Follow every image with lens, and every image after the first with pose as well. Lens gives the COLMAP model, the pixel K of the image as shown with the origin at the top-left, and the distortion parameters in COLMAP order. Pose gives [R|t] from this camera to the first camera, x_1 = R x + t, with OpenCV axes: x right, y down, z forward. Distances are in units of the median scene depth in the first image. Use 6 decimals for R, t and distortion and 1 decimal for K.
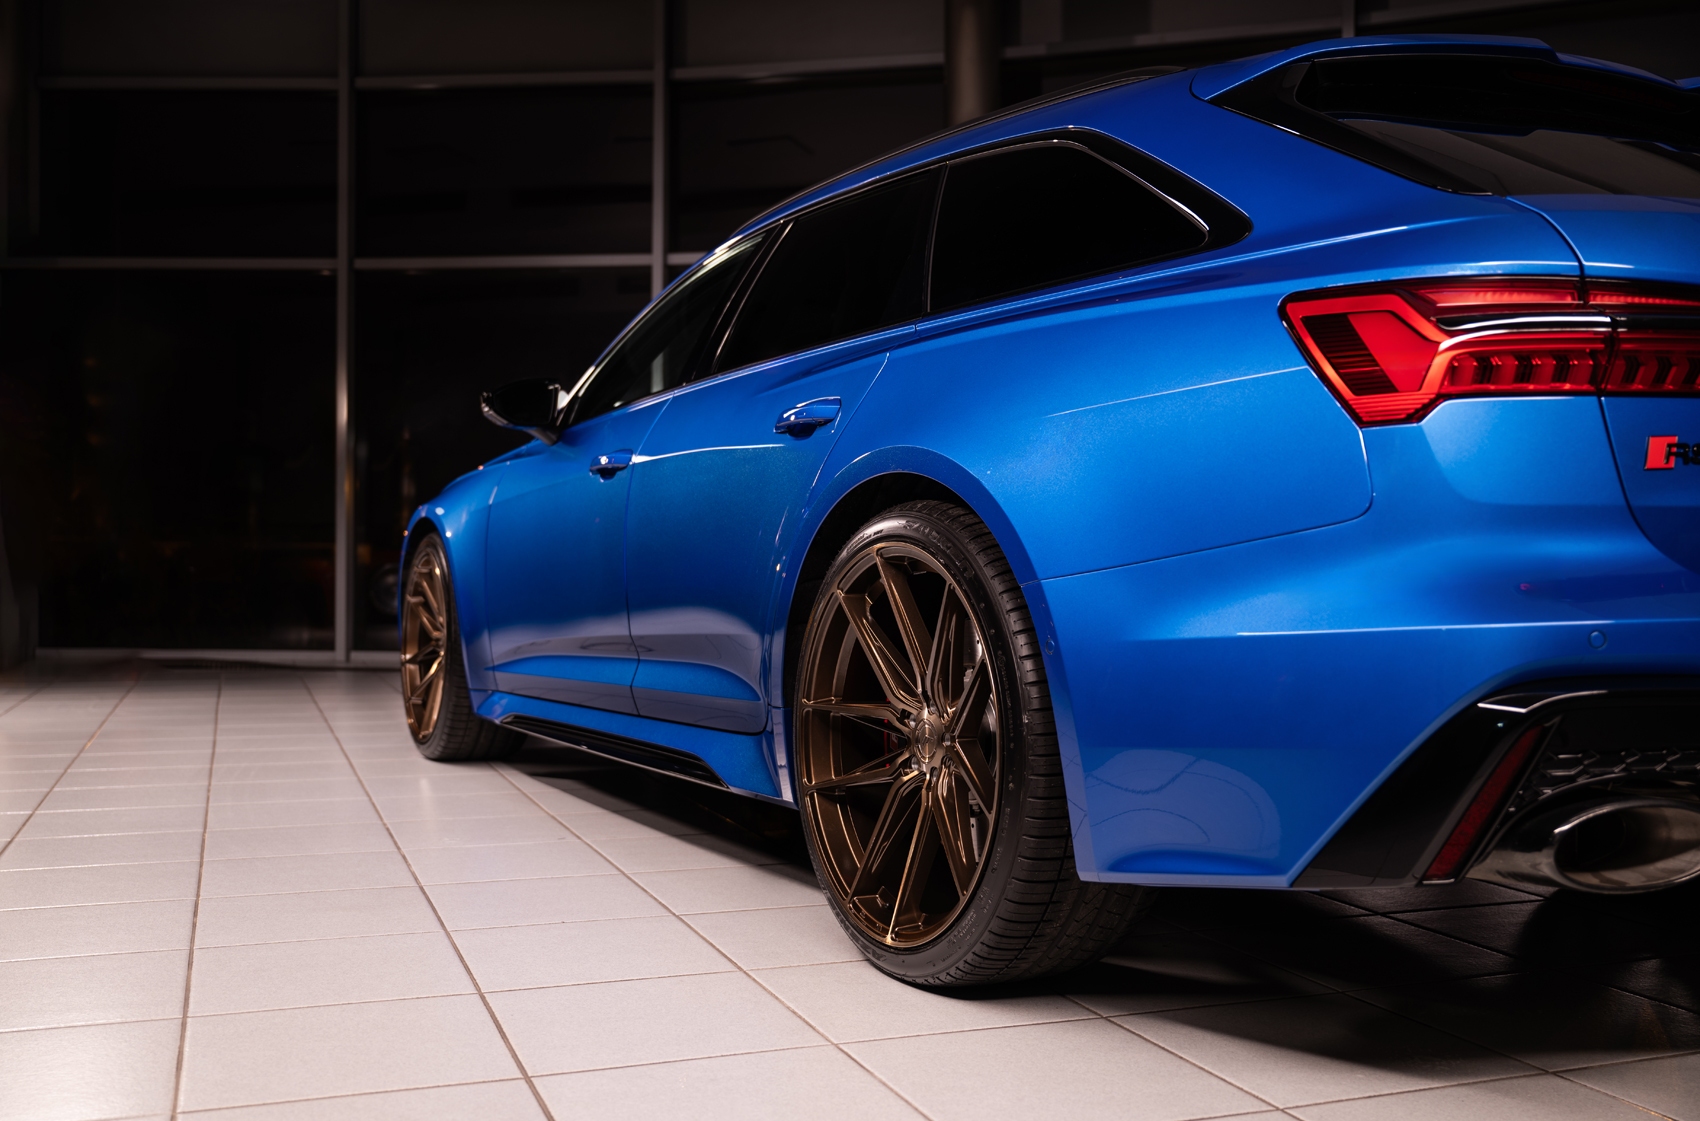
lens RADIAL K [[1620.3, 0, 850.3], [0, 1620.3, 588.6], [0, 0, 1]] dist [0.008343, 0.014285]
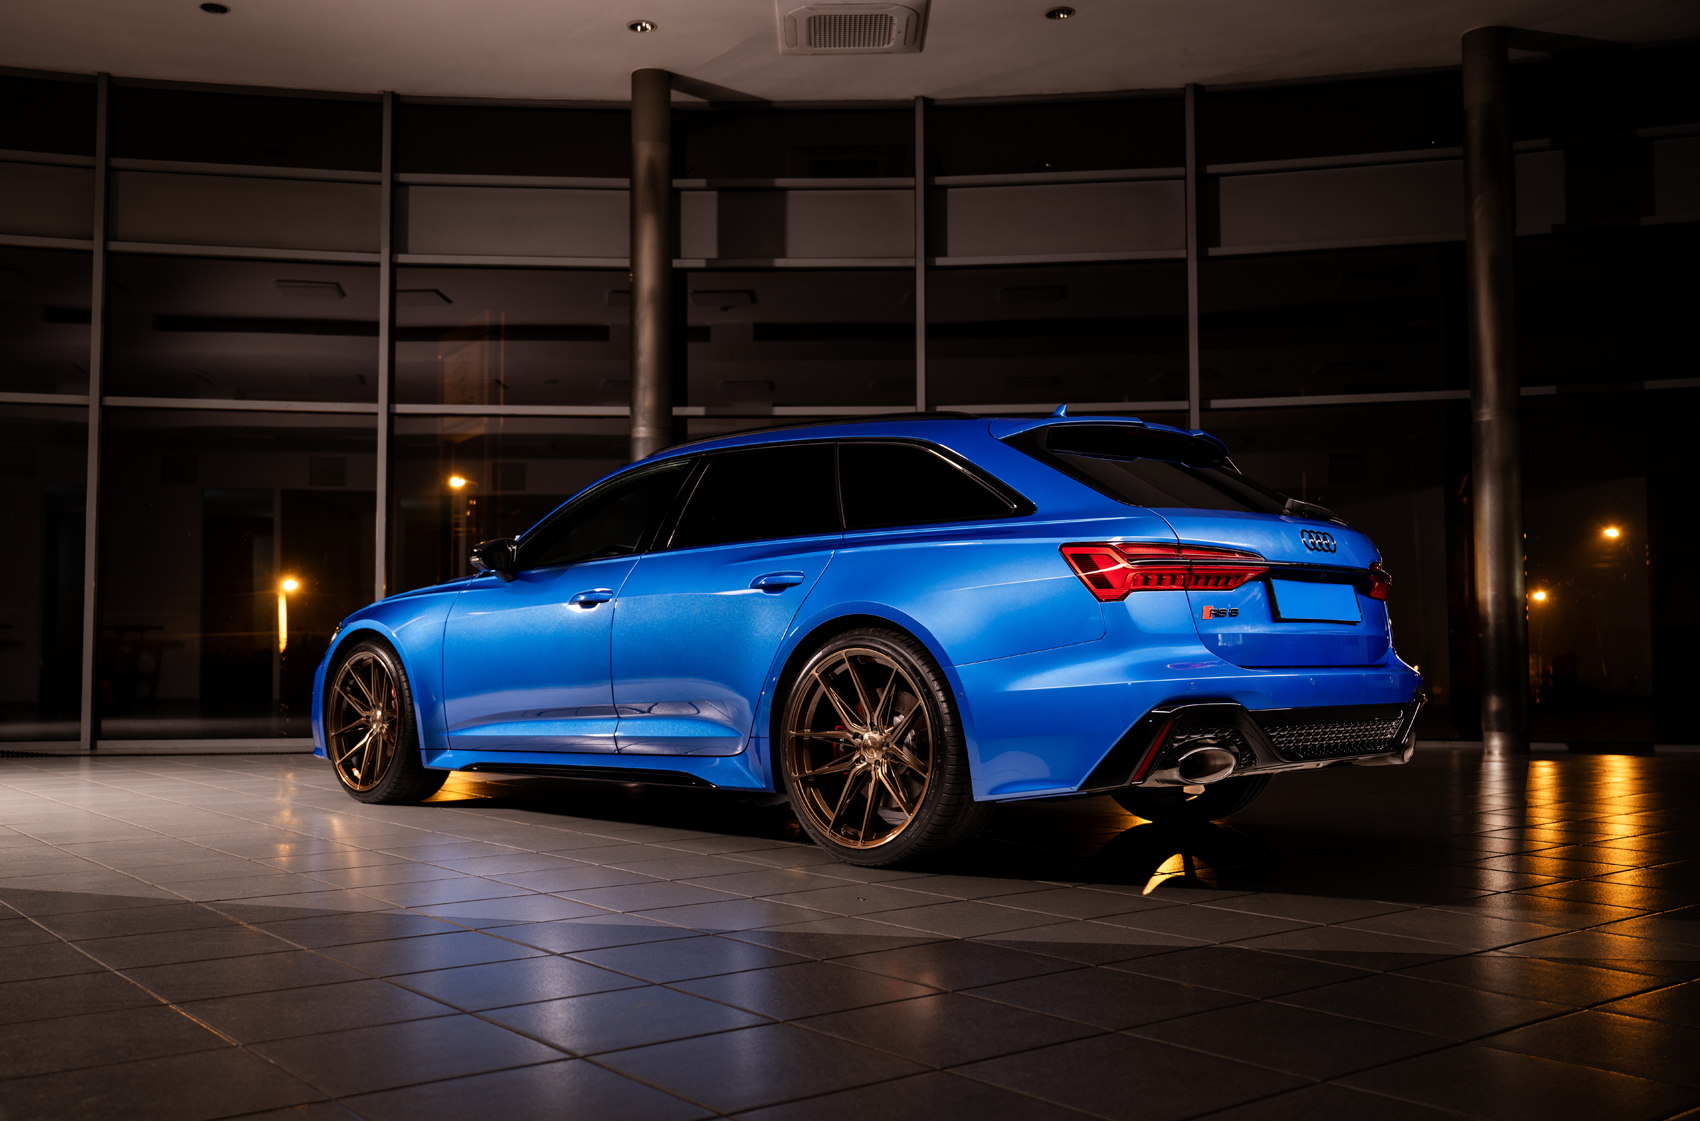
lens RADIAL K [[1602.5, 0, 850.0], [0, 1602.5, 560.5], [0, 0, 1]] dist [0.001085, -0.007255]
pose [[0.952025, 0.008843, 0.305894, -0.673208], [0.013891, 0.997303, -0.072064, 0.006800], [-0.305706, 0.072856, 0.949334, -1.021204]]
